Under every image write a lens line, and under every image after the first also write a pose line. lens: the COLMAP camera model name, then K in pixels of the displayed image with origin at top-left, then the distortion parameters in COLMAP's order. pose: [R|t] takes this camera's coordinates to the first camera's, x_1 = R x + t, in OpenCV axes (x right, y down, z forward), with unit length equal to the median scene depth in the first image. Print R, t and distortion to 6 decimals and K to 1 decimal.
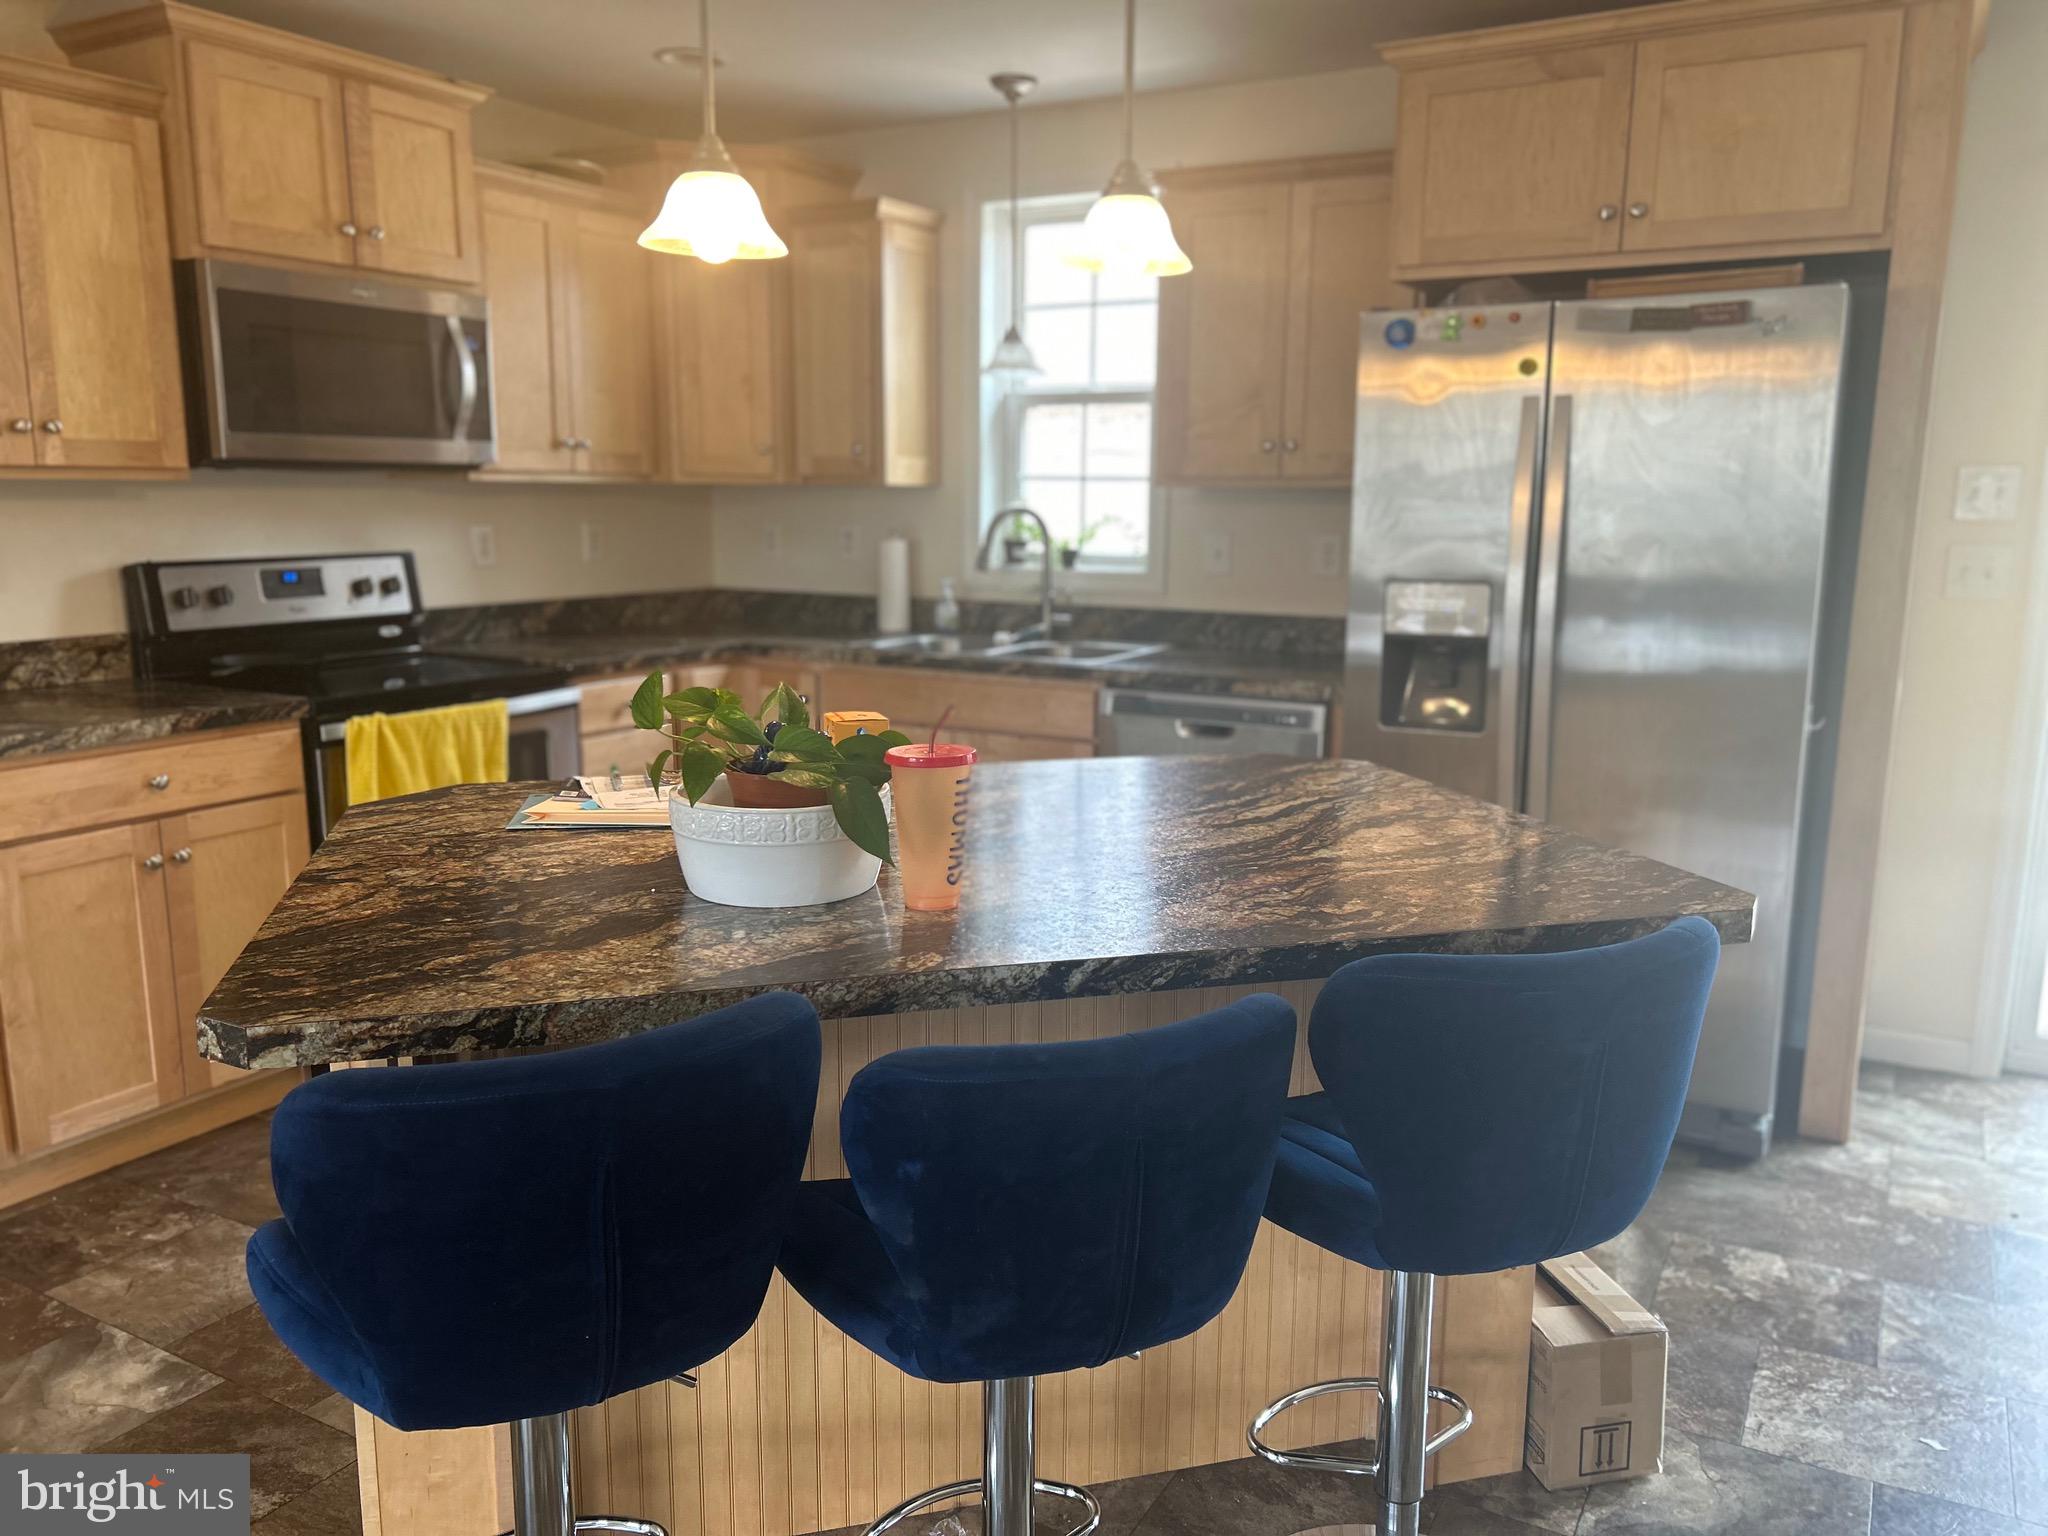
lens RADIAL K [[1562.2, 0, 1024.0], [0, 1562.2, 768.0], [0, 0, 1]] dist [0.022220, -0.008881]
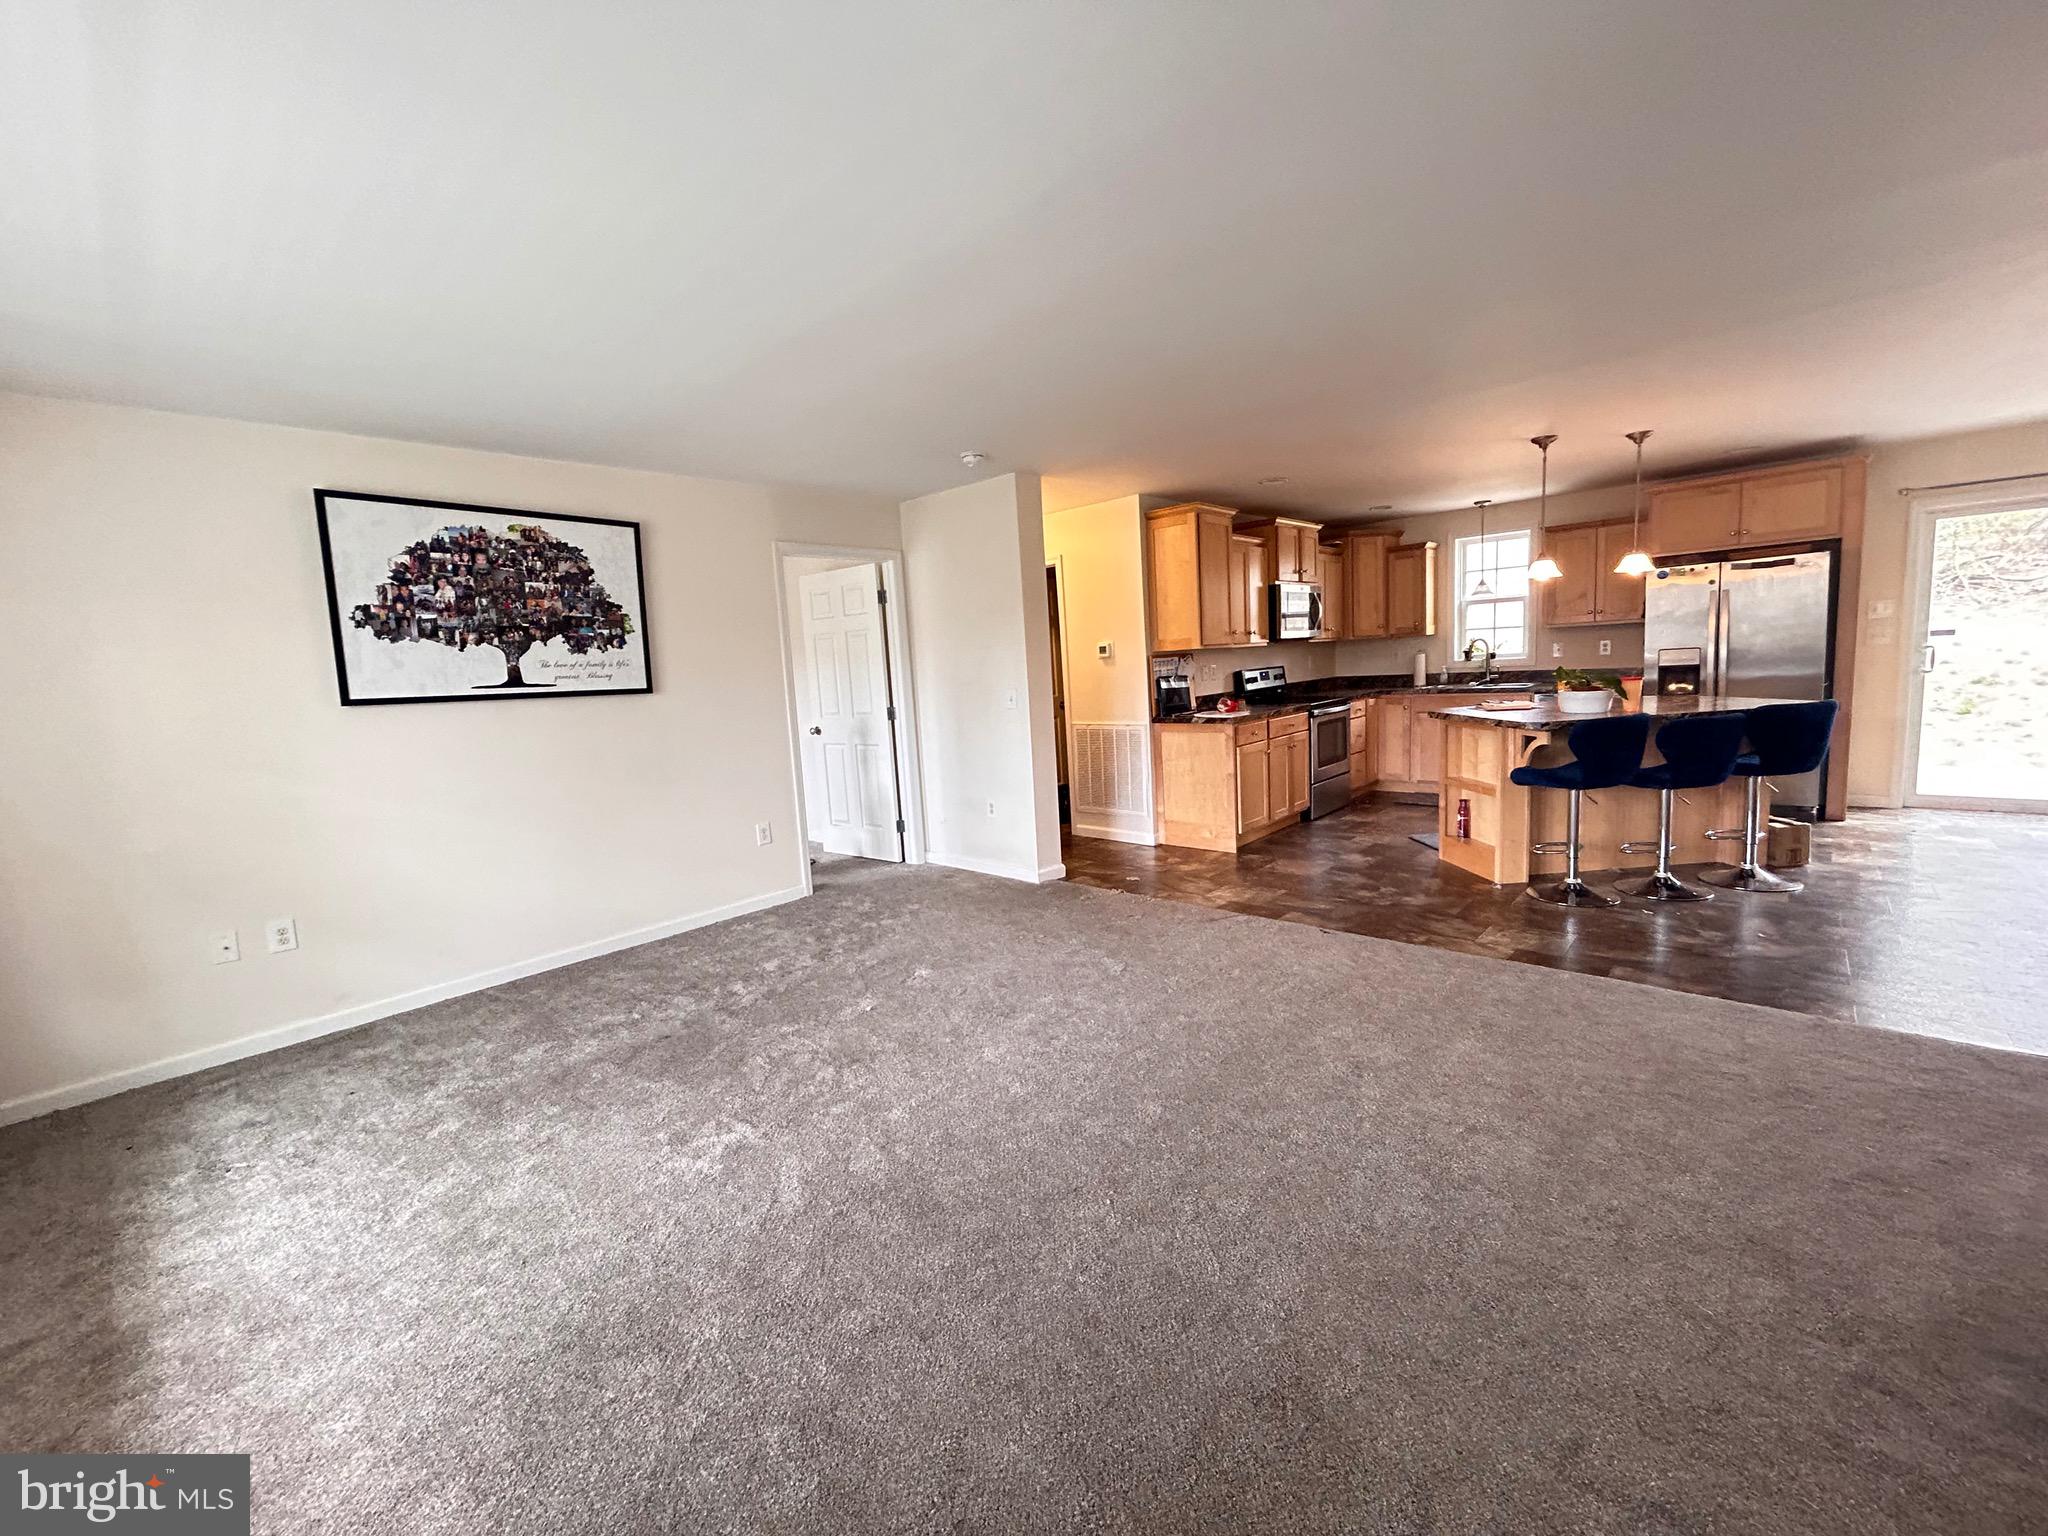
lens RADIAL K [[821.0, 0, 1020.8], [0, 821.0, 755.8], [0, 0, 1]] dist [0.000875, 0.000094]
pose [[0.969036, -0.037392, -0.244071, -0.578185], [0.024112, 0.998073, -0.057178, 0.148229], [0.245738, 0.049522, 0.968070, -0.864646]]
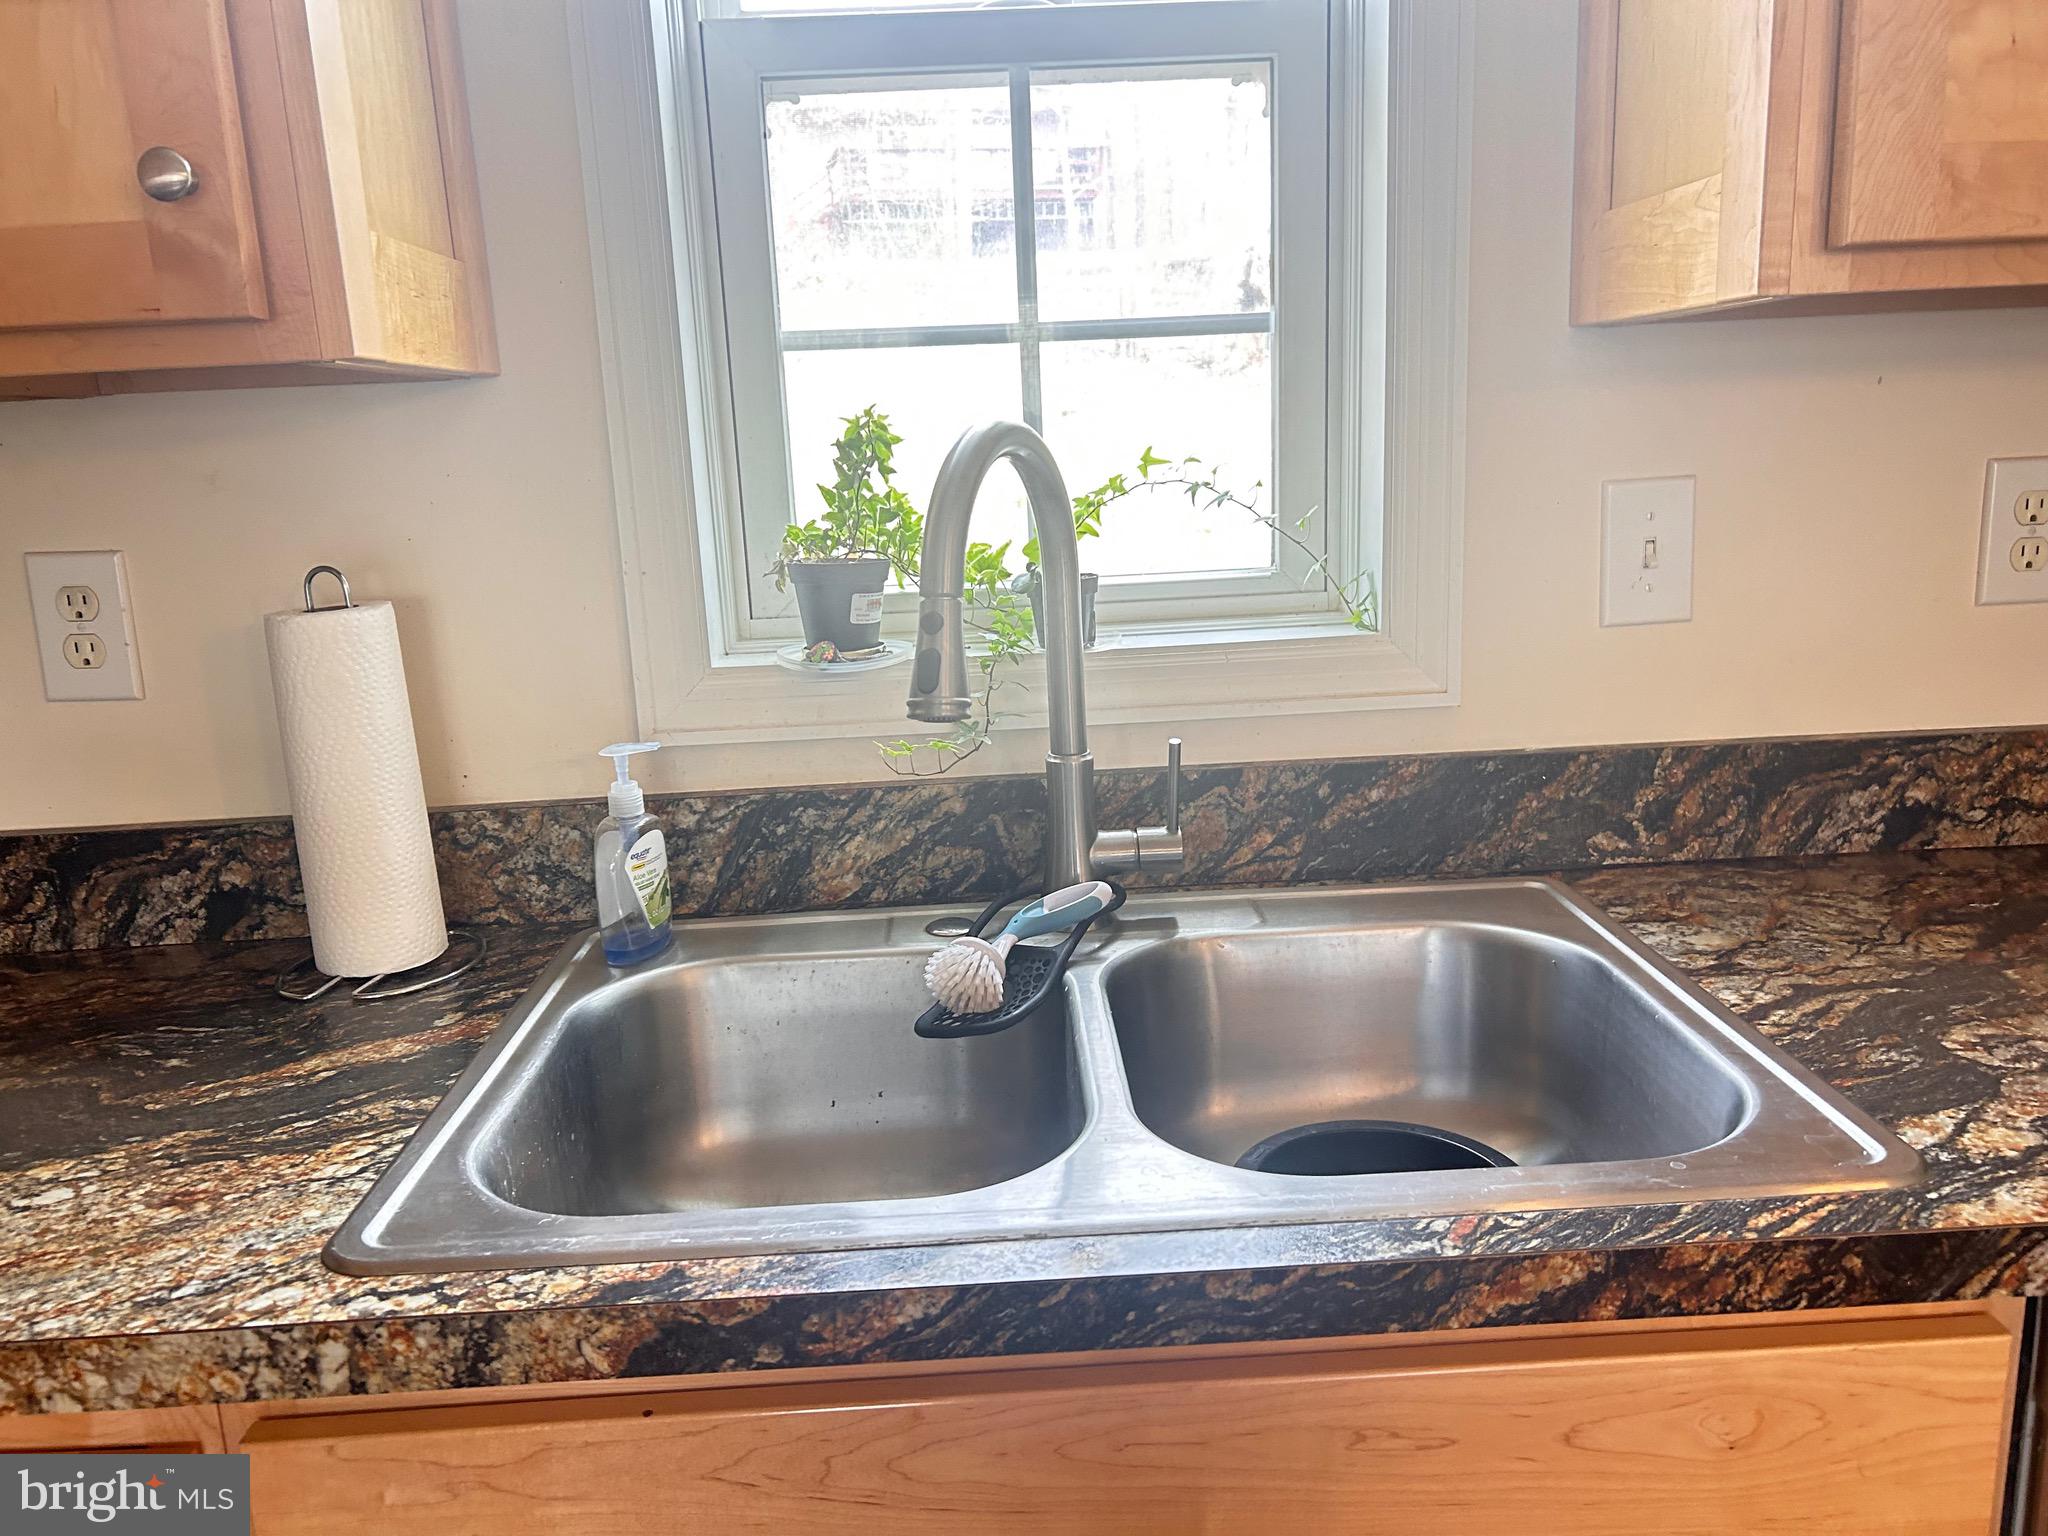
lens RADIAL K [[1562.2, 0, 1024.0], [0, 1562.2, 768.0], [0, 0, 1]] dist [0.022220, -0.008881]
pose [[0.850467, -0.155819, 0.502421, -0.159629], [0.142481, 0.987653, 0.065124, -0.161185], [-0.506365, 0.016199, 0.862167, 0.970502]]
